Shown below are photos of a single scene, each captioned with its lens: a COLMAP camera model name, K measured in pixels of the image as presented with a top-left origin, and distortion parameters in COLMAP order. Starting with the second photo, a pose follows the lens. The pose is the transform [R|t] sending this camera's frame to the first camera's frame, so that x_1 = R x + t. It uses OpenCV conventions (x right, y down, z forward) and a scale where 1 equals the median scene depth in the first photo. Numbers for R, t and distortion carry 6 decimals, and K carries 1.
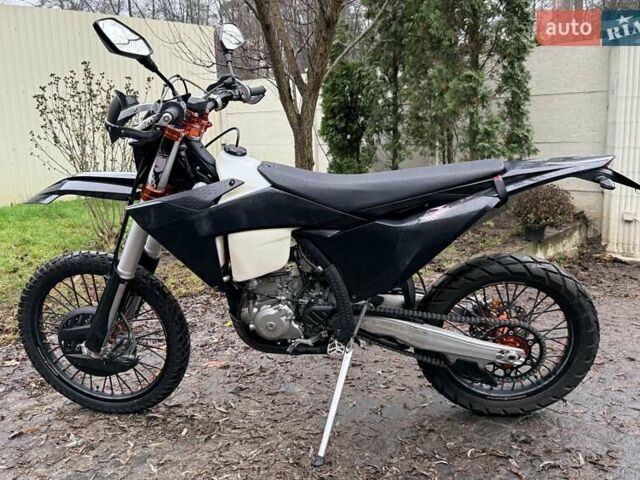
lens RADIAL K [[472.6, 0, 320.0], [0, 472.6, 240.0], [0, 0, 1]] dist [0.003835, 0.001305]
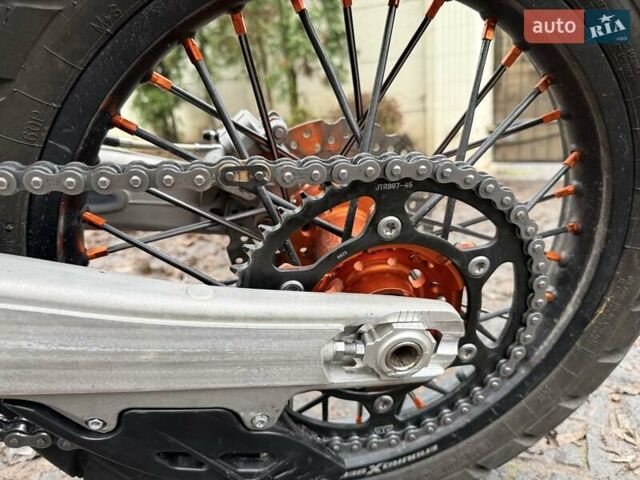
lens RADIAL K [[472.6, 0, 320.0], [0, 472.6, 240.0], [0, 0, 1]] dist [0.003835, 0.001305]
pose [[0.937298, -0.114665, 0.329126, 0.071649], [0.082565, 0.990502, 0.109952, 0.040681], [-0.338607, -0.075884, 0.937863, 0.189271]]
